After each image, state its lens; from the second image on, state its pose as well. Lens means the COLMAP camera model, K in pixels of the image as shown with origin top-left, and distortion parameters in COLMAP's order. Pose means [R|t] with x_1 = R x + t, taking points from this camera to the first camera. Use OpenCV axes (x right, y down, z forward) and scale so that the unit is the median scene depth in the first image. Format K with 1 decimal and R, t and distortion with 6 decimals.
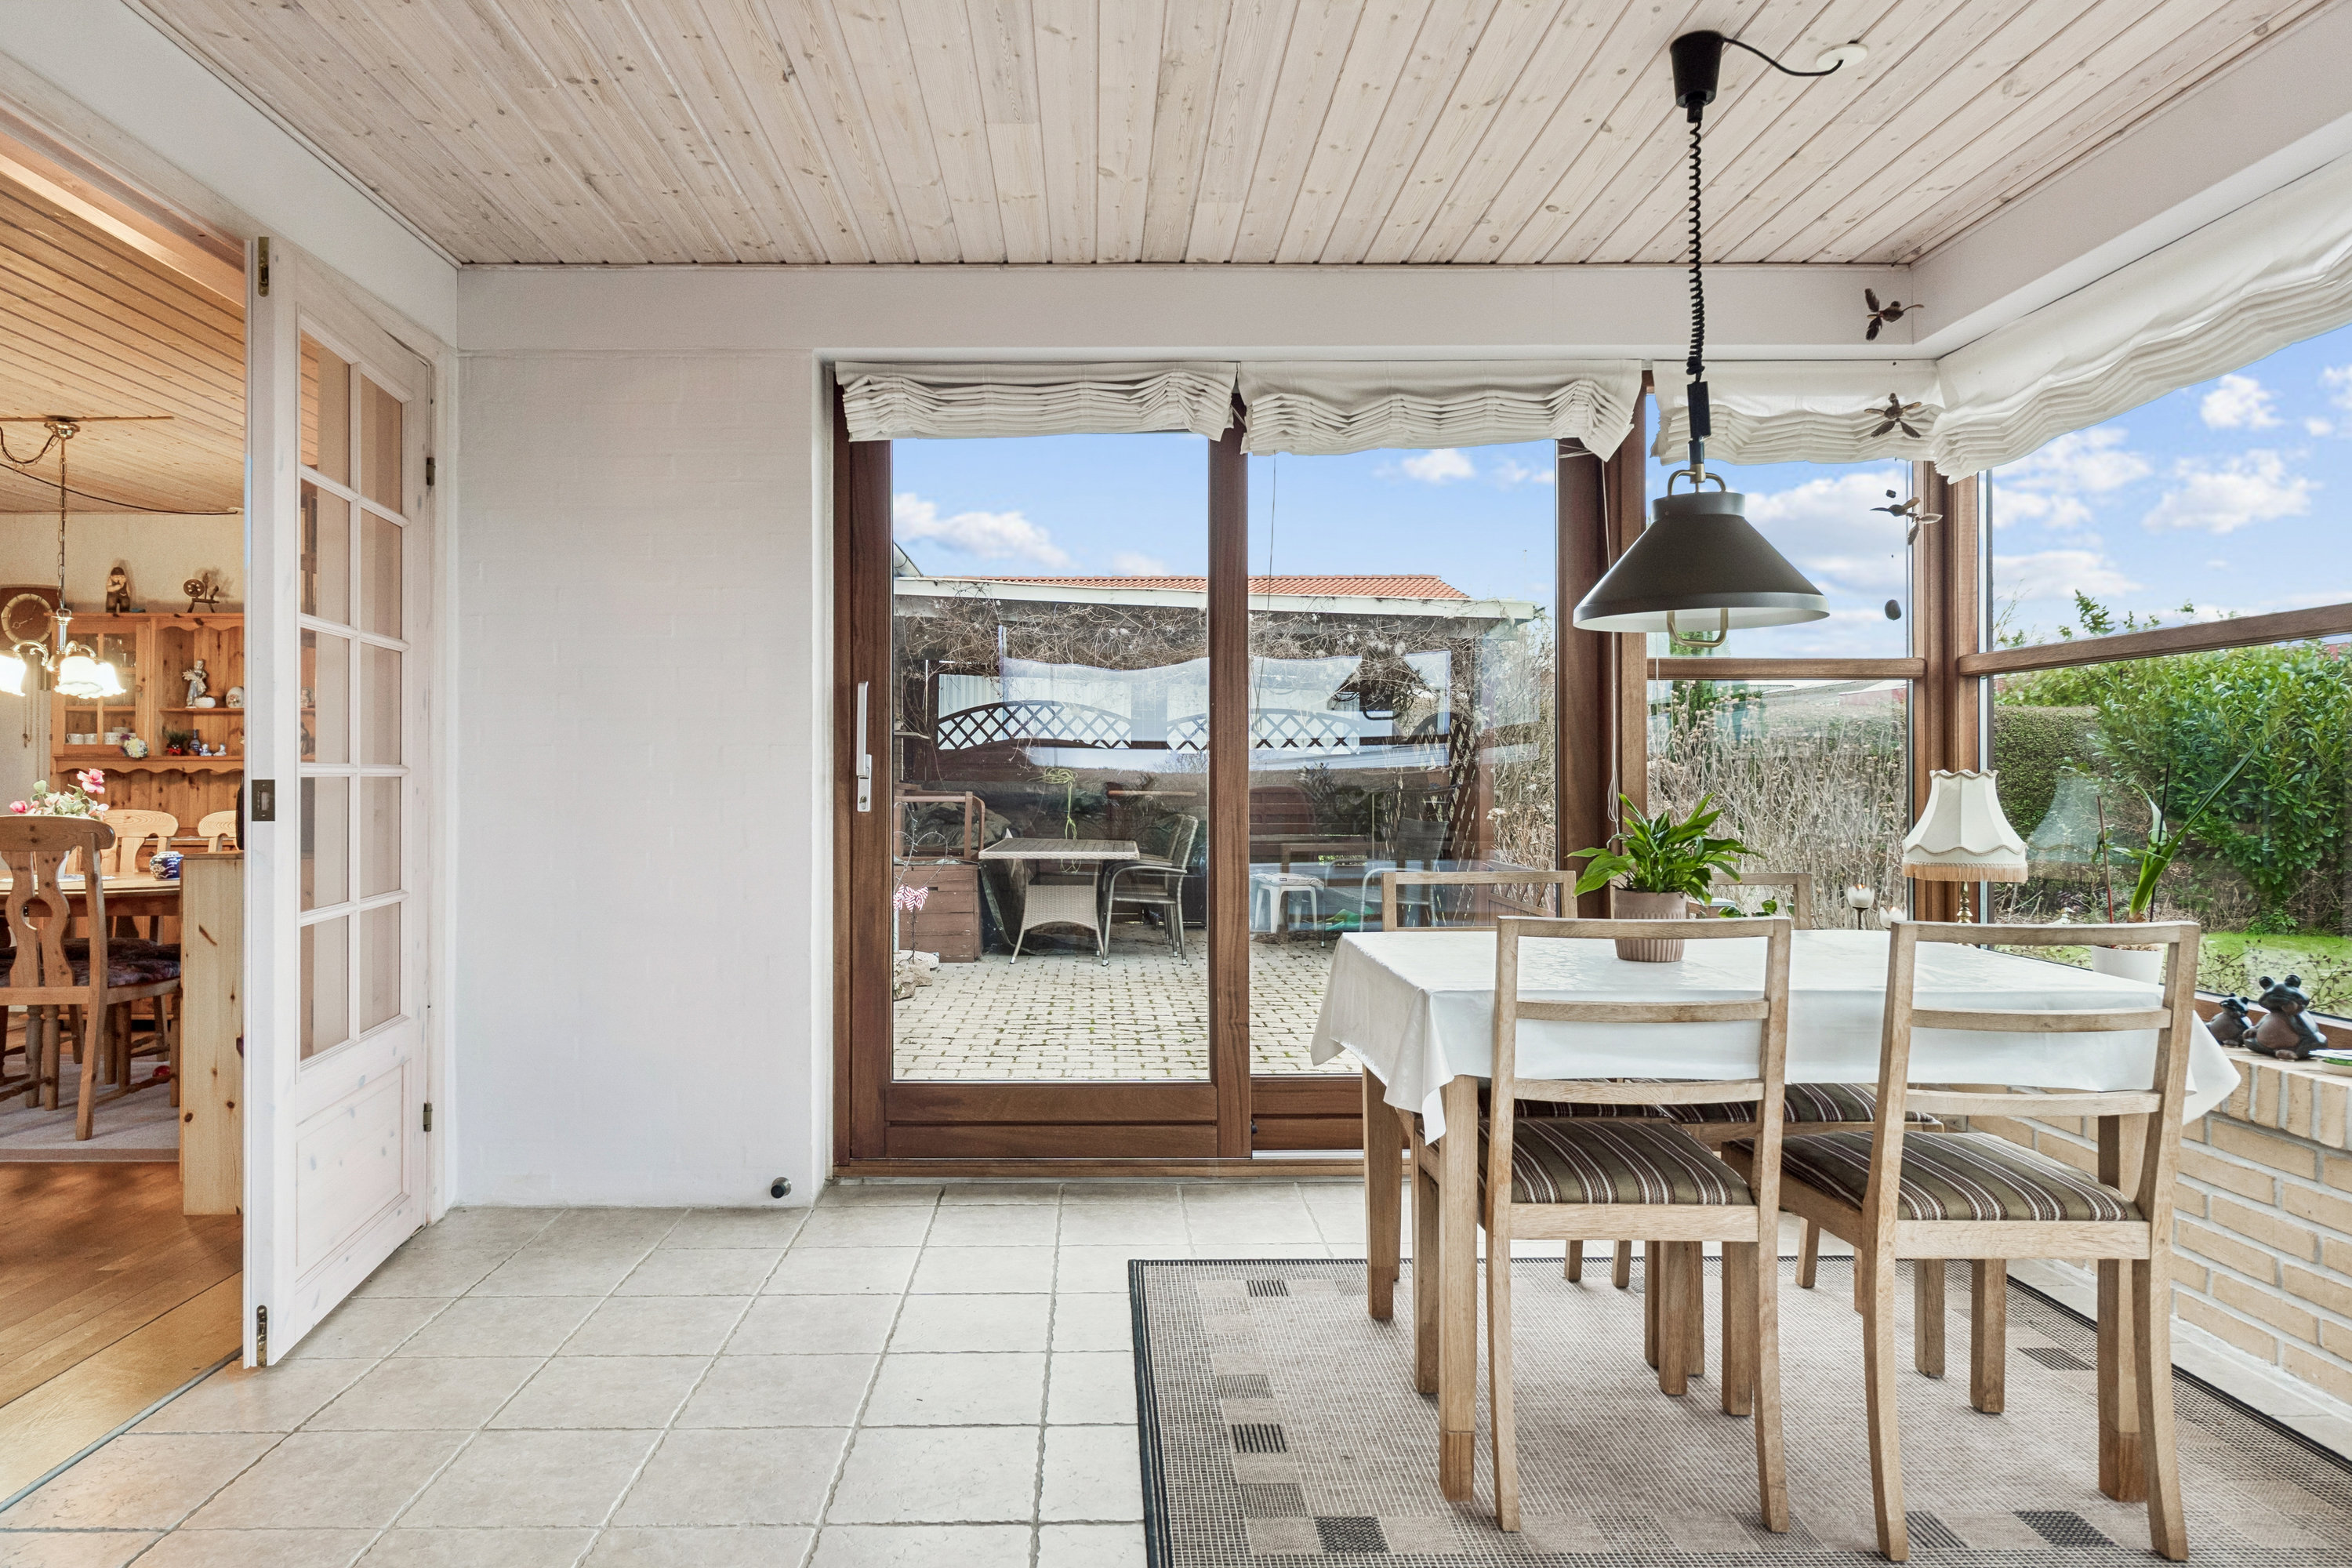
lens RADIAL K [[1388.7, 0, 1176.0], [0, 1388.7, 784.0], [0, 0, 1]] dist [-0.002125, -0.001497]
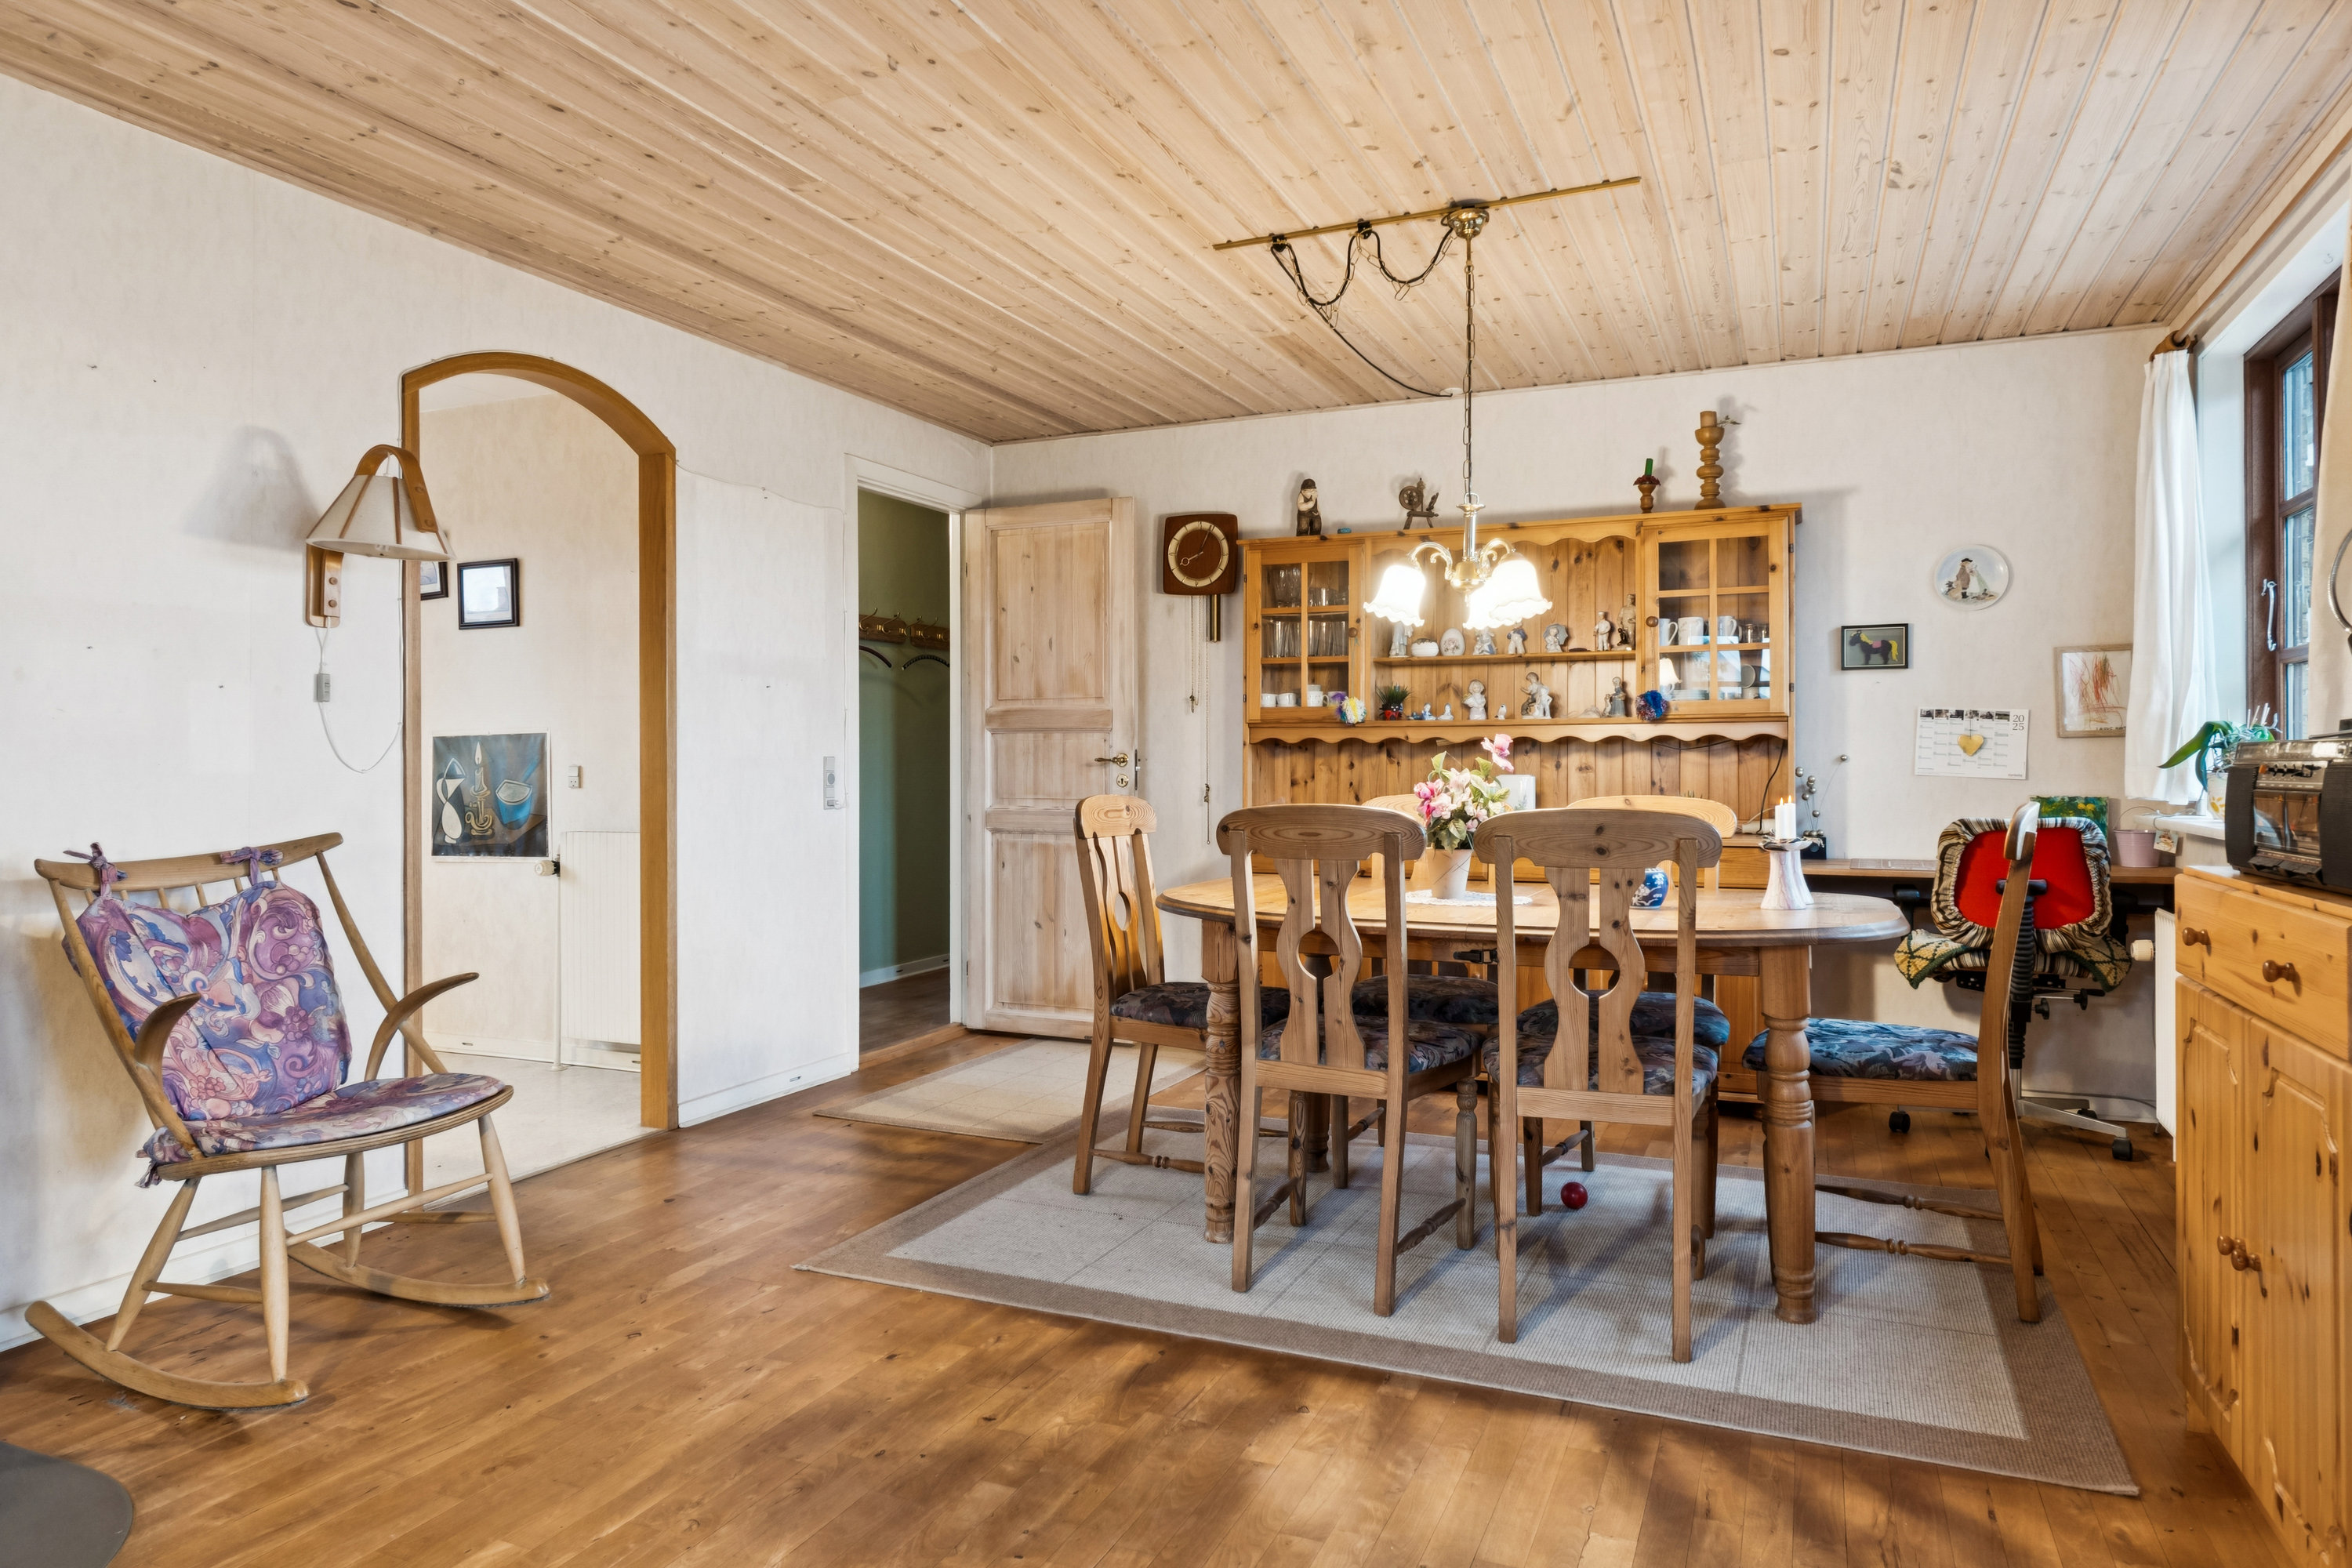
lens RADIAL K [[1475.3, 0, 1176.0], [0, 1475.3, 784.0], [0, 0, 1]] dist [0.001645, 0.000250]
pose [[0.893840, 0.010754, -0.448256, -0.607306], [-0.004720, 0.999883, 0.014578, 0.003468], [0.448360, -0.010915, 0.893786, 0.302587]]
